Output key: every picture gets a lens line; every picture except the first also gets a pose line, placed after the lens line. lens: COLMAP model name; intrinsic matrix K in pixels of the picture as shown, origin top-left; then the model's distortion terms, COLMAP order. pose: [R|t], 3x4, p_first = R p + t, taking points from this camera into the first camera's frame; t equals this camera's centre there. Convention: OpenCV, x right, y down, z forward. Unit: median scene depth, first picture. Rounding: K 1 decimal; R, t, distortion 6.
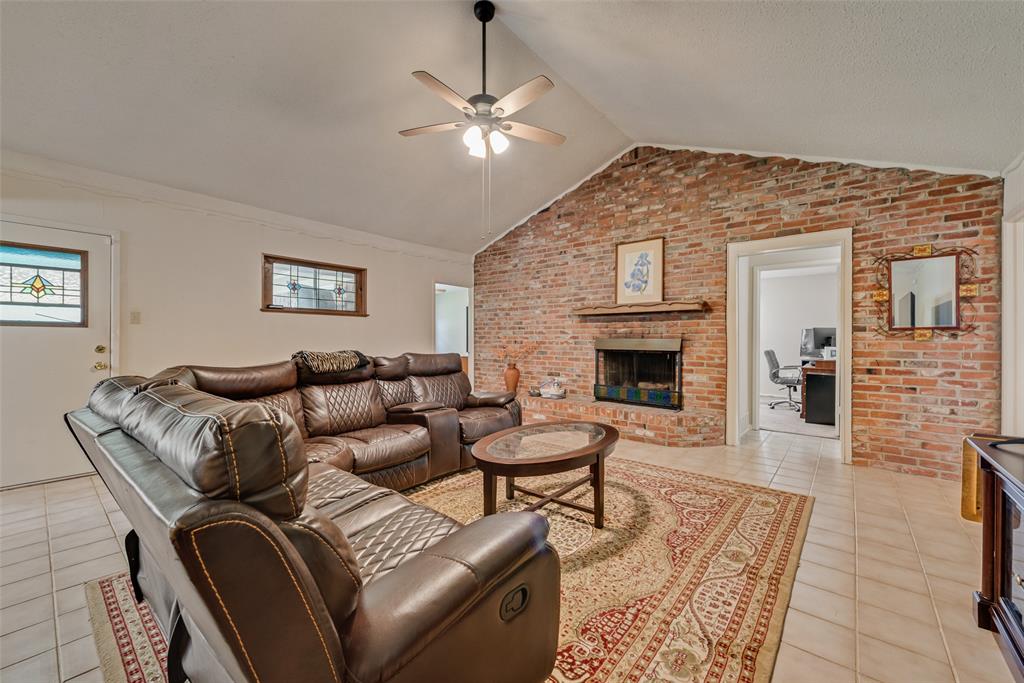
lens RADIAL K [[401.8, 0, 501.1], [0, 401.8, 340.2], [0, 0, 1]] dist [0.009332, -0.001690]
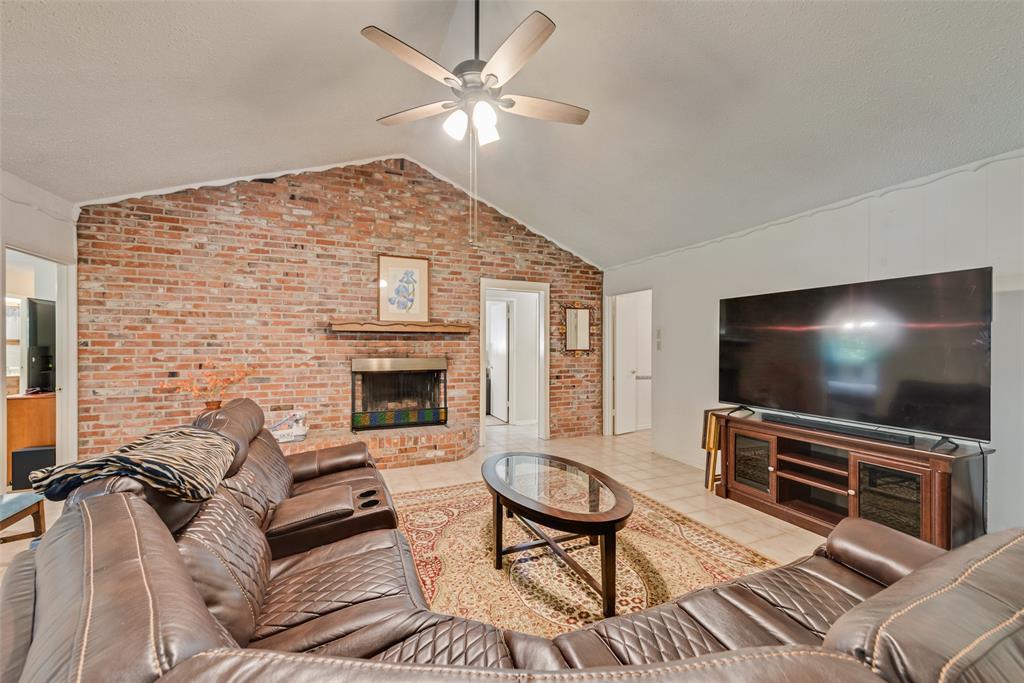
lens RADIAL K [[401.8, 0, 509.9], [0, 401.8, 343.2], [0, 0, 1]] dist [0.009332, -0.001690]
pose [[0.439720, -0.002865, 0.898130, -0.455462], [-0.000818, 0.999993, 0.003591, -0.048578], [-0.898134, -0.002314, 0.439715, 0.388117]]
